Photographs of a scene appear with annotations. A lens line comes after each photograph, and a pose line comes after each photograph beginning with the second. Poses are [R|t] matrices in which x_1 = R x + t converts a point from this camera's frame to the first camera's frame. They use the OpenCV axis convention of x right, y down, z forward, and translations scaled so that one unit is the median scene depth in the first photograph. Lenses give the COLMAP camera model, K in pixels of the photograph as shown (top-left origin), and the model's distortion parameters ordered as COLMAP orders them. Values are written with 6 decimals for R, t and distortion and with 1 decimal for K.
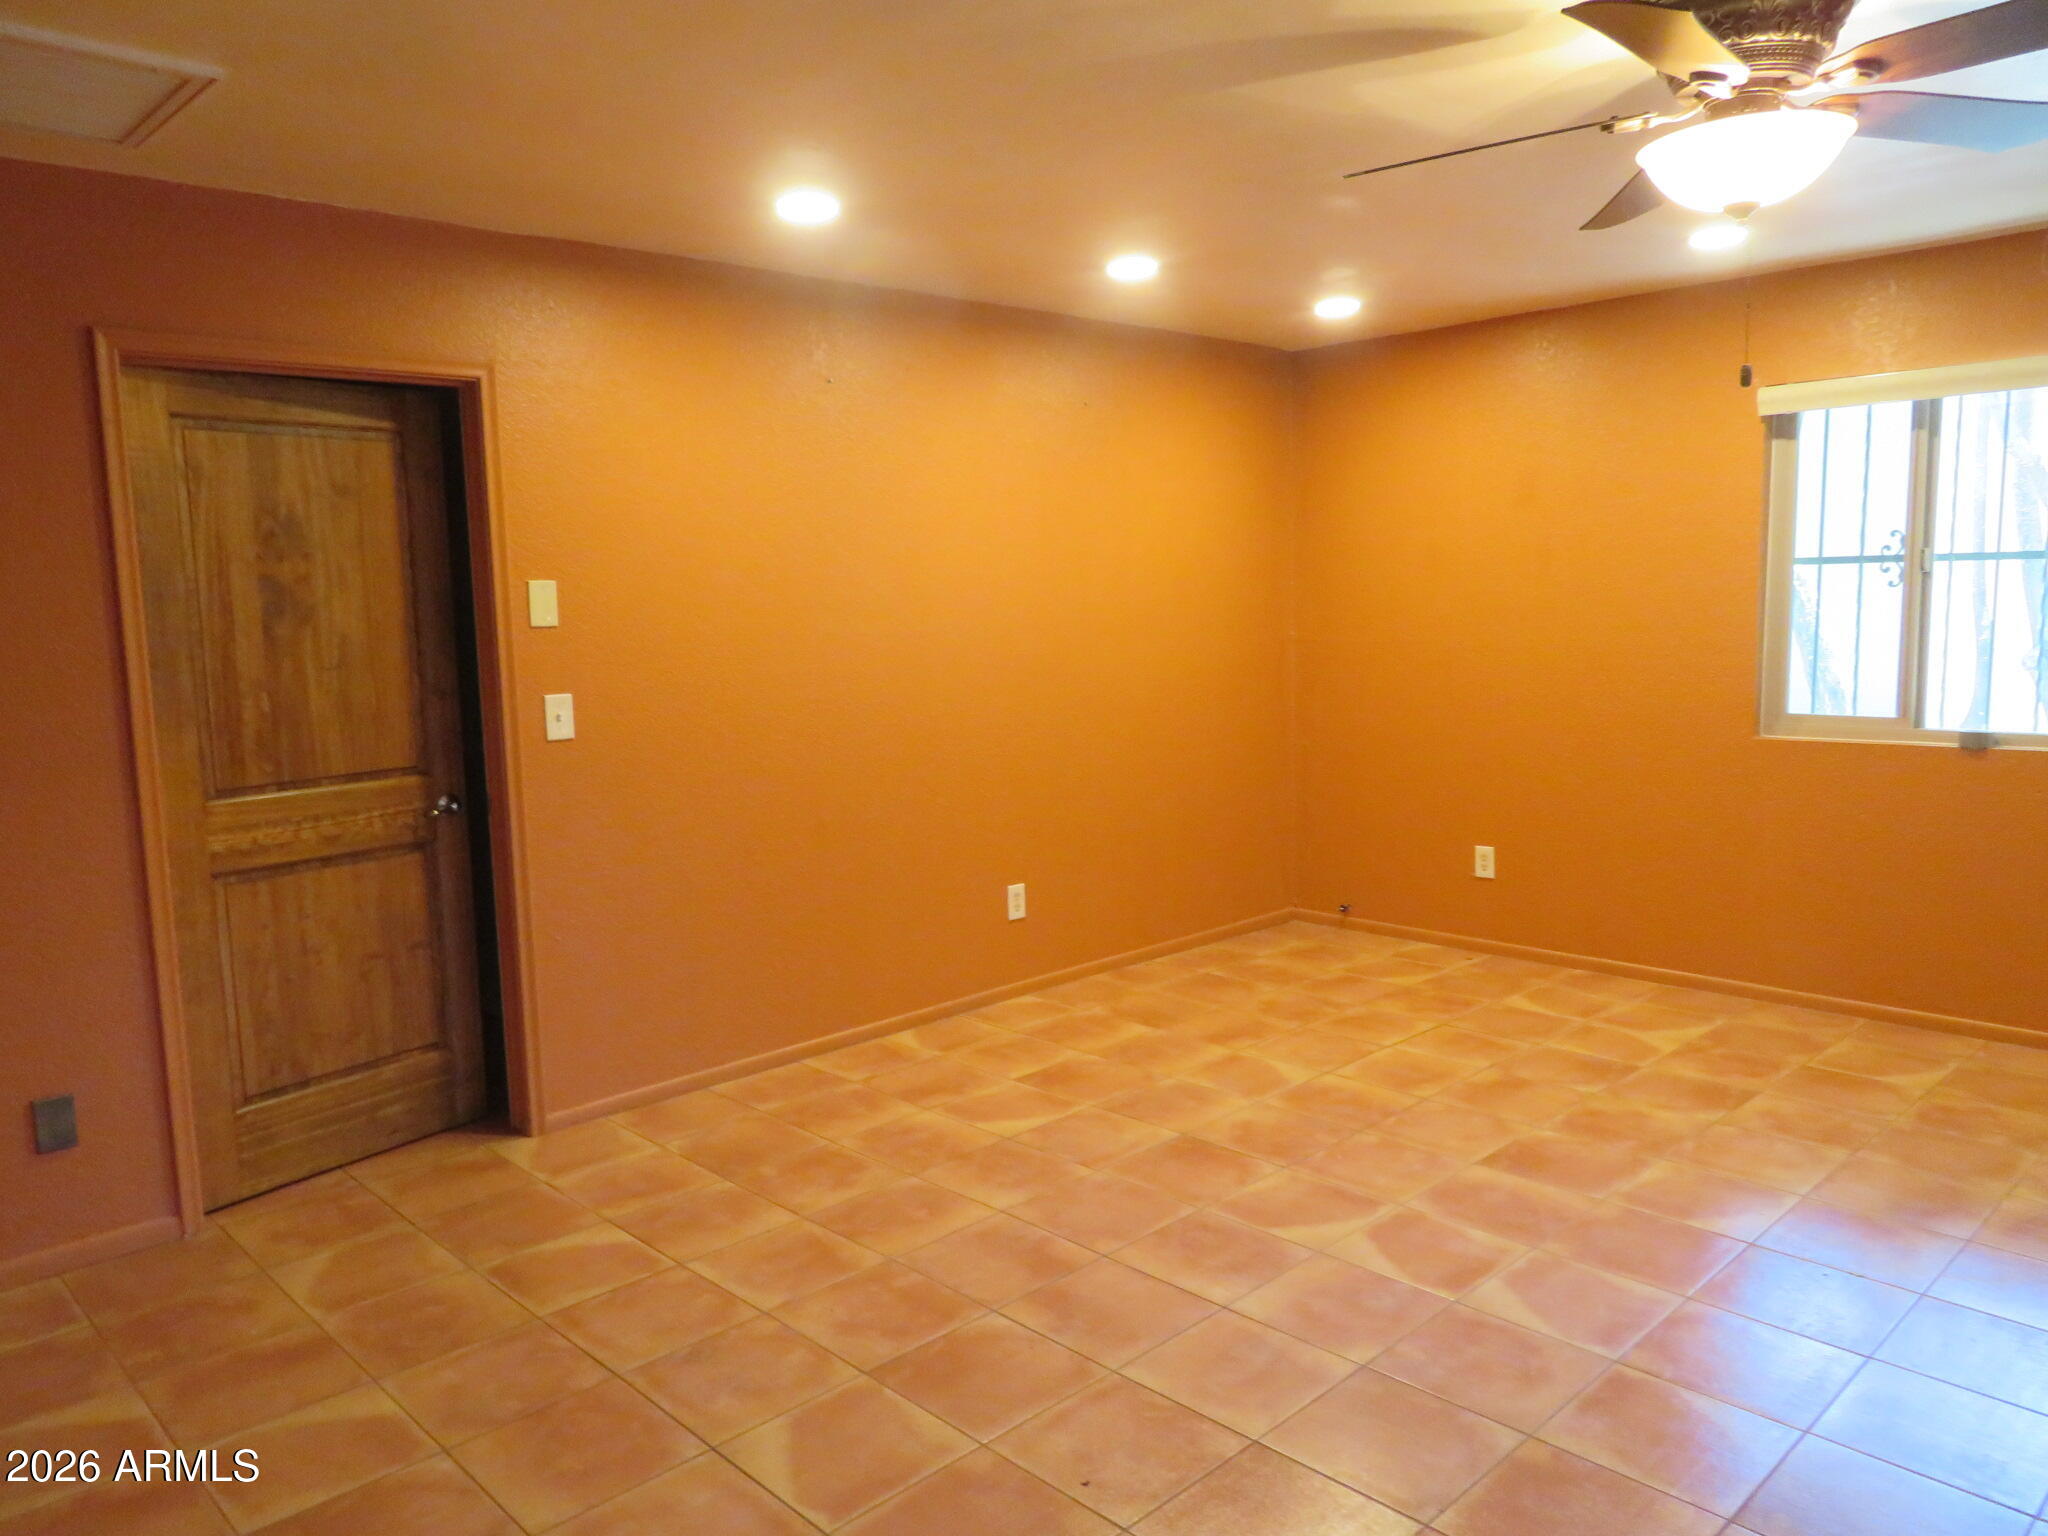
lens RADIAL K [[1477.2, 0, 1028.3], [0, 1477.2, 773.1], [0, 0, 1]] dist [-0.003947, 0.004440]
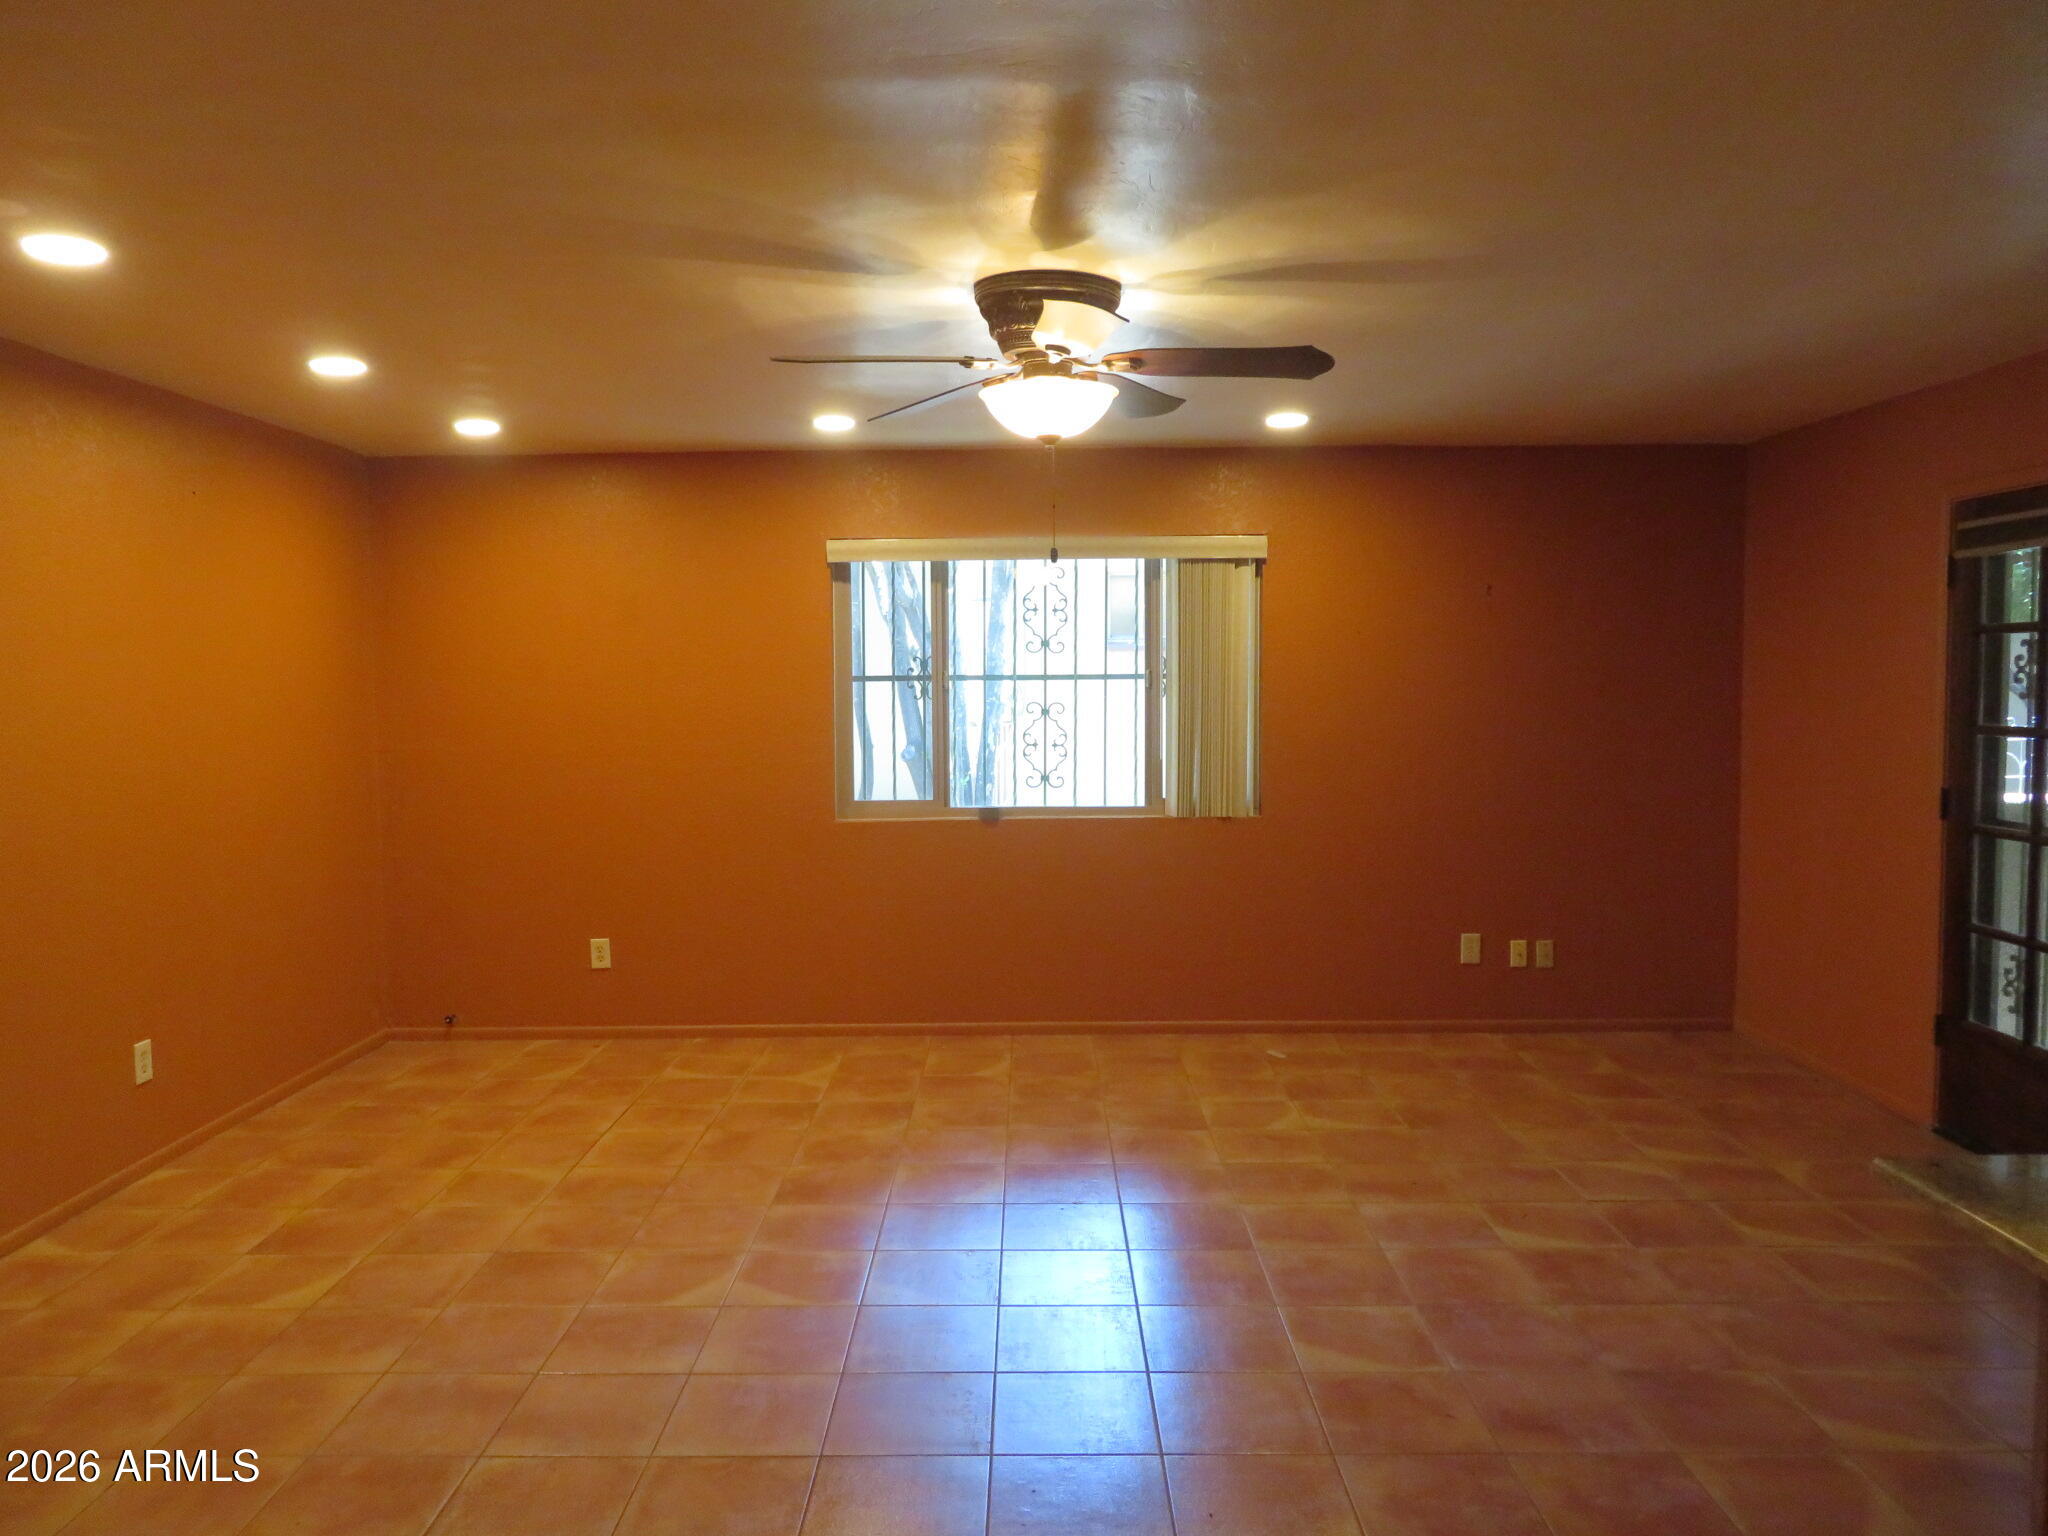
lens RADIAL K [[1477.2, 0, 1030.7], [0, 1477.2, 772.2], [0, 0, 1]] dist [-0.003947, 0.004440]
pose [[0.693932, -0.030079, 0.719412, -0.299986], [0.080691, 0.996082, -0.036187, -0.008141], [-0.715505, 0.083162, 0.693640, 0.032474]]
